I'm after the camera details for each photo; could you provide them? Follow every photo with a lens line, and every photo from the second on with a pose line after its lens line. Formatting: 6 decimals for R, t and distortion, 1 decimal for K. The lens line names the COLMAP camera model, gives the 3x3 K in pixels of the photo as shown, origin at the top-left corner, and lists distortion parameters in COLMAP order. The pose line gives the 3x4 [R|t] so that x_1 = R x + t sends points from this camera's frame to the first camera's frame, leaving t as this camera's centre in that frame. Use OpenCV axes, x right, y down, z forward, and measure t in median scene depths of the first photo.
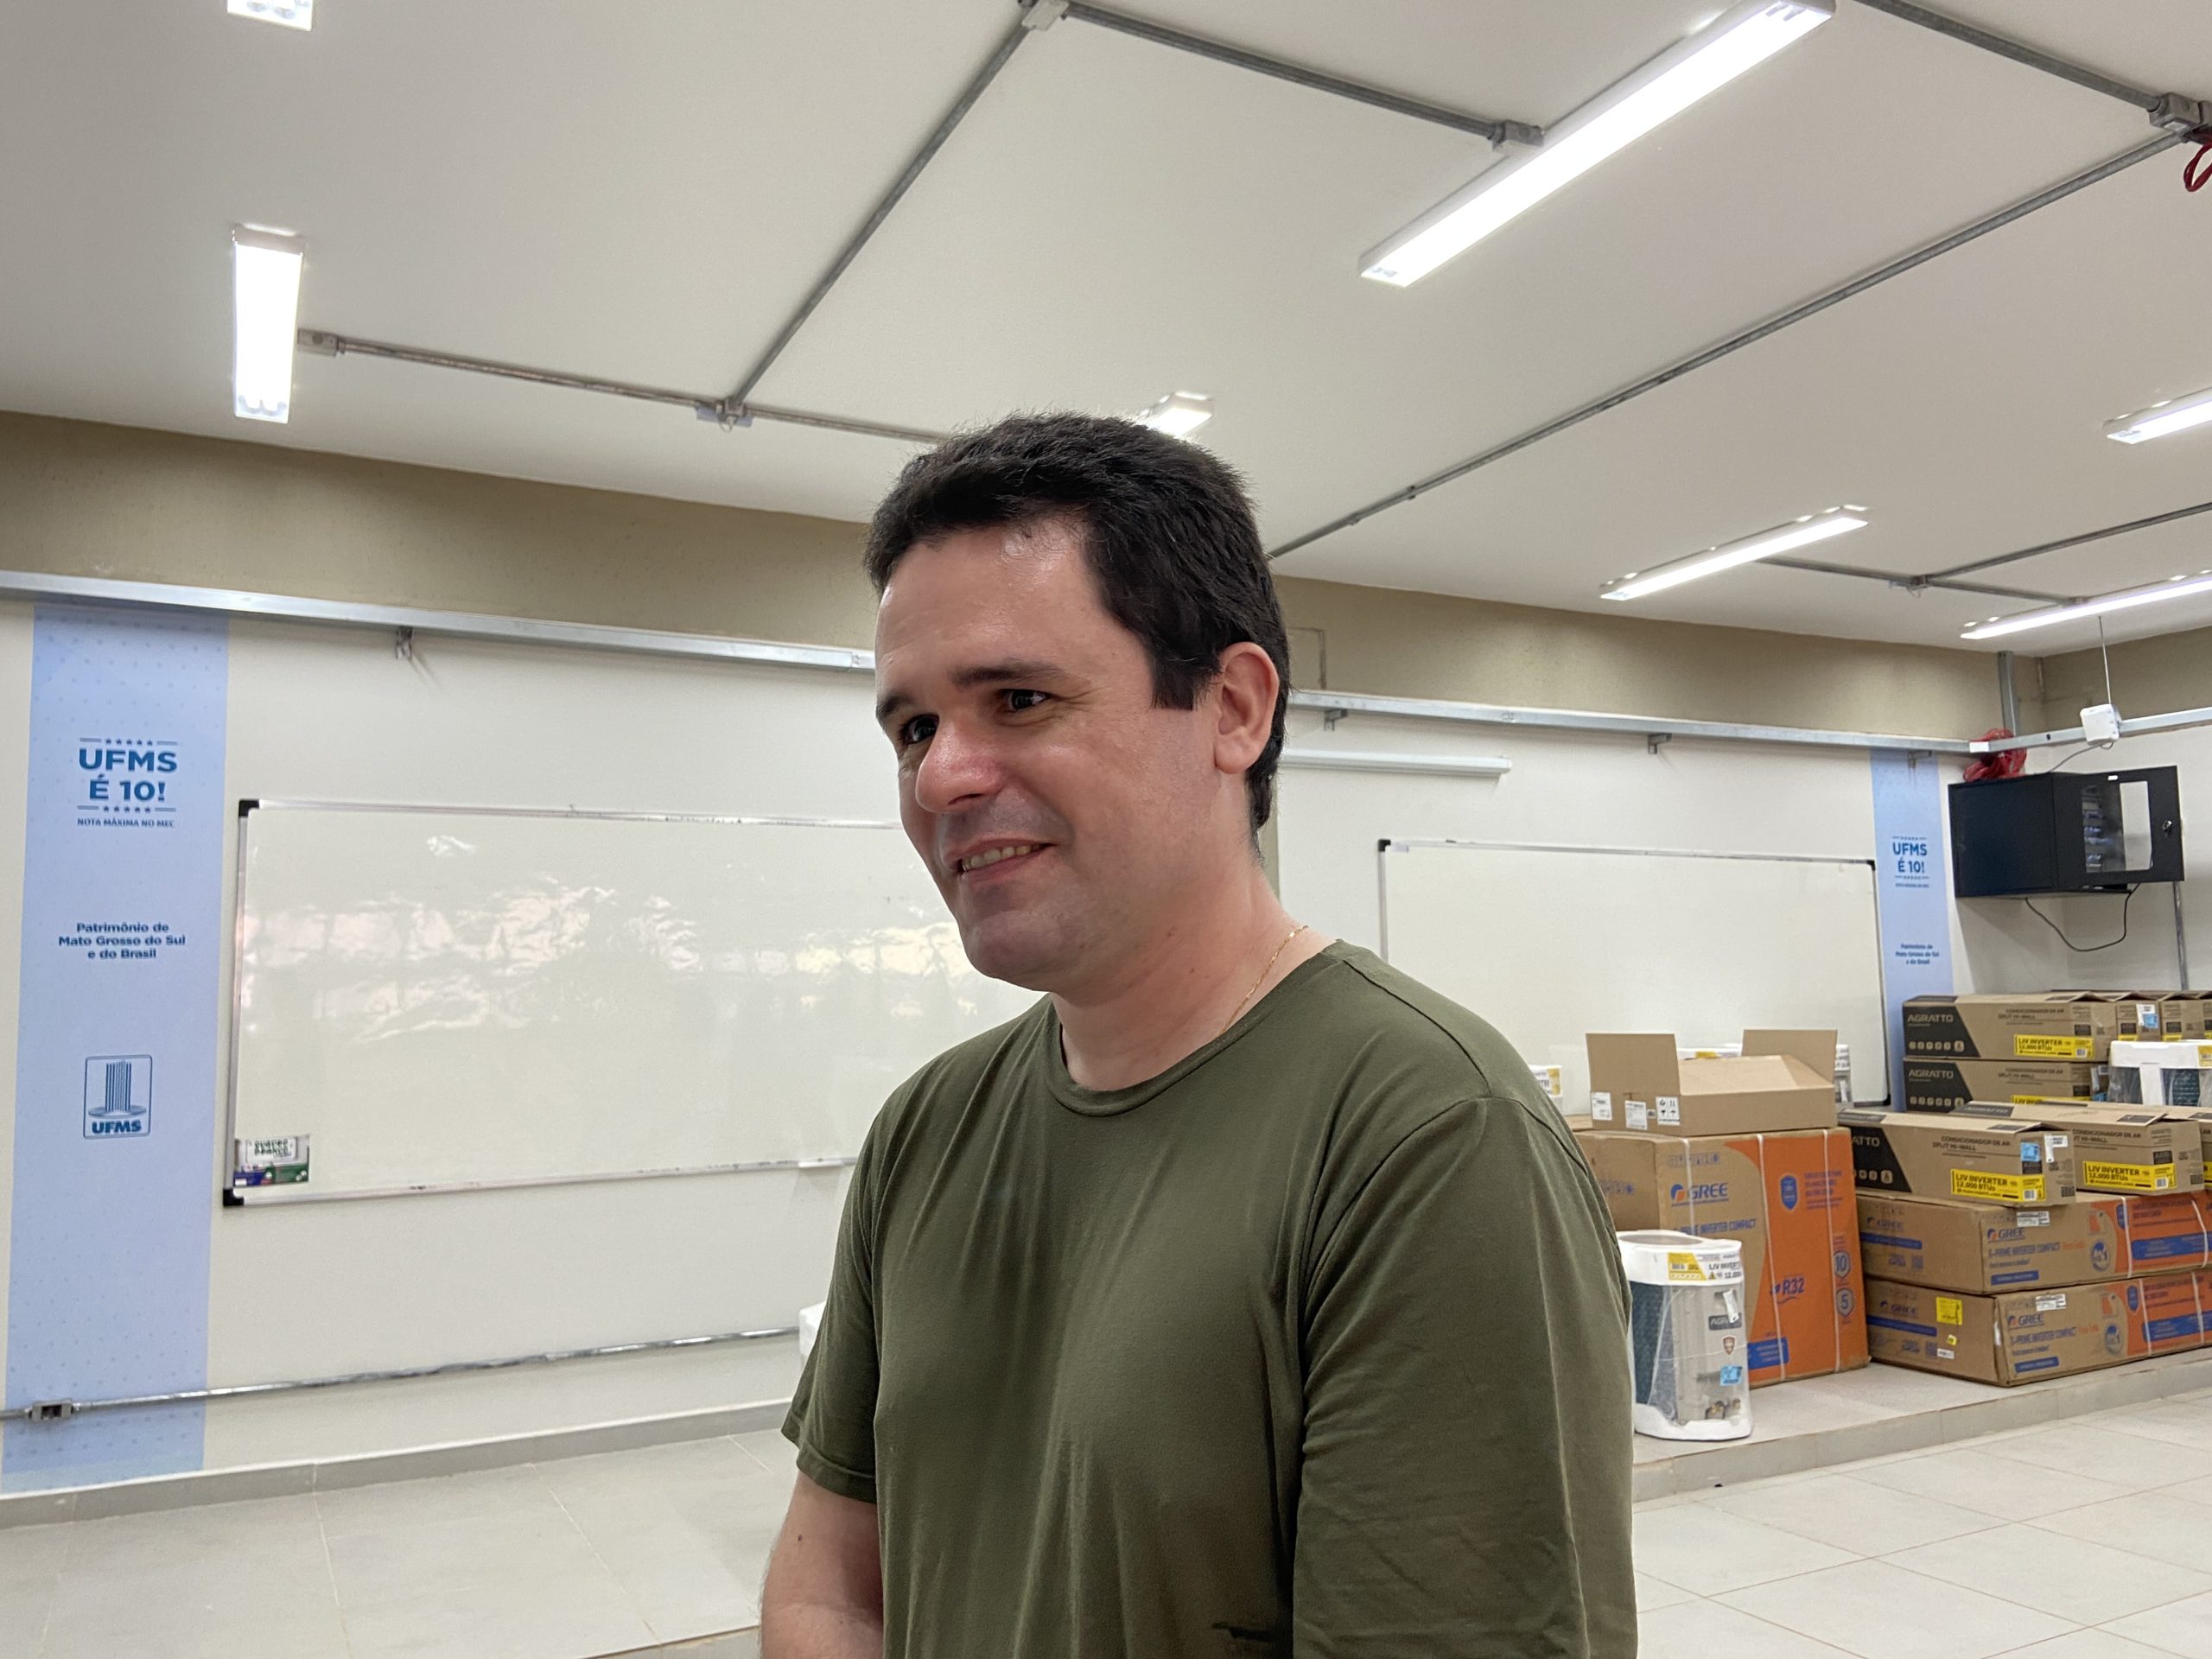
lens RADIAL K [[1688.7, 0, 1065.8], [0, 1688.7, 824.2], [0, 0, 1]] dist [0.085285, -0.104634]
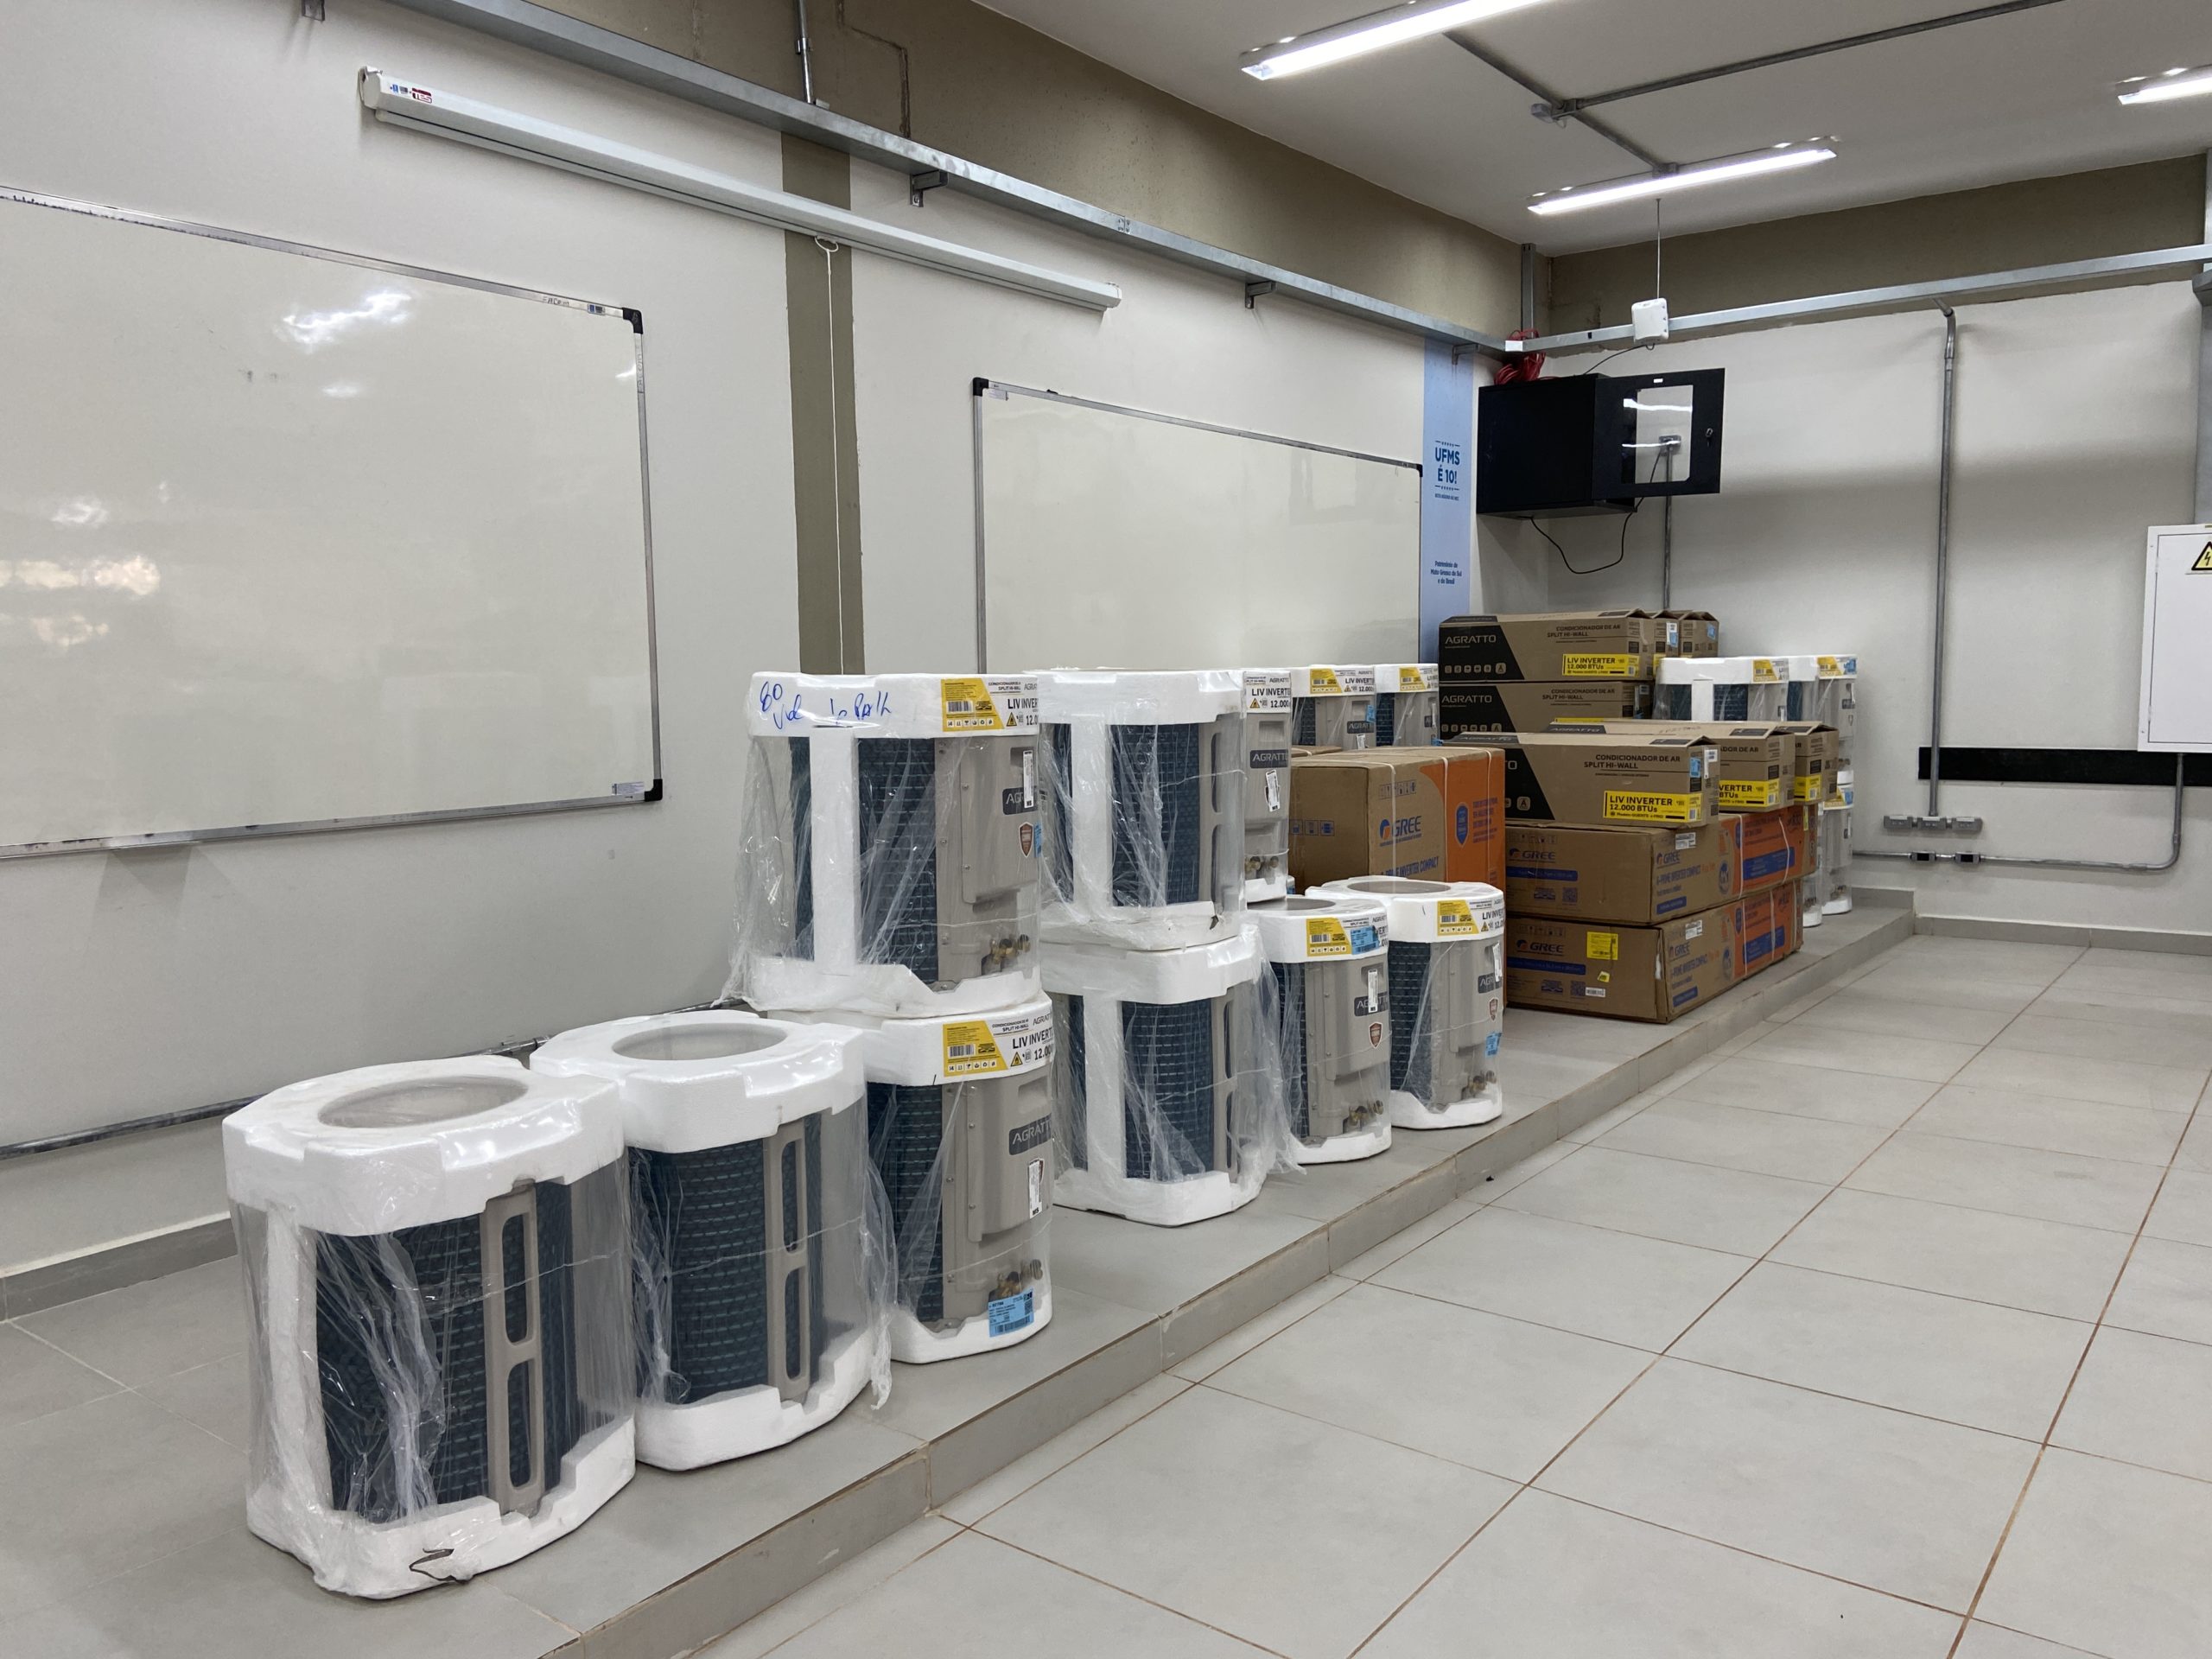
lens RADIAL K [[1688.7, 0, 1102.1], [0, 1688.7, 823.5], [0, 0, 1]] dist [0.085285, -0.104634]
pose [[0.893495, -0.039509, 0.447332, -0.097100], [-0.044079, 0.983596, 0.174917, 0.067593], [-0.446905, -0.176005, 0.877096, 0.306406]]
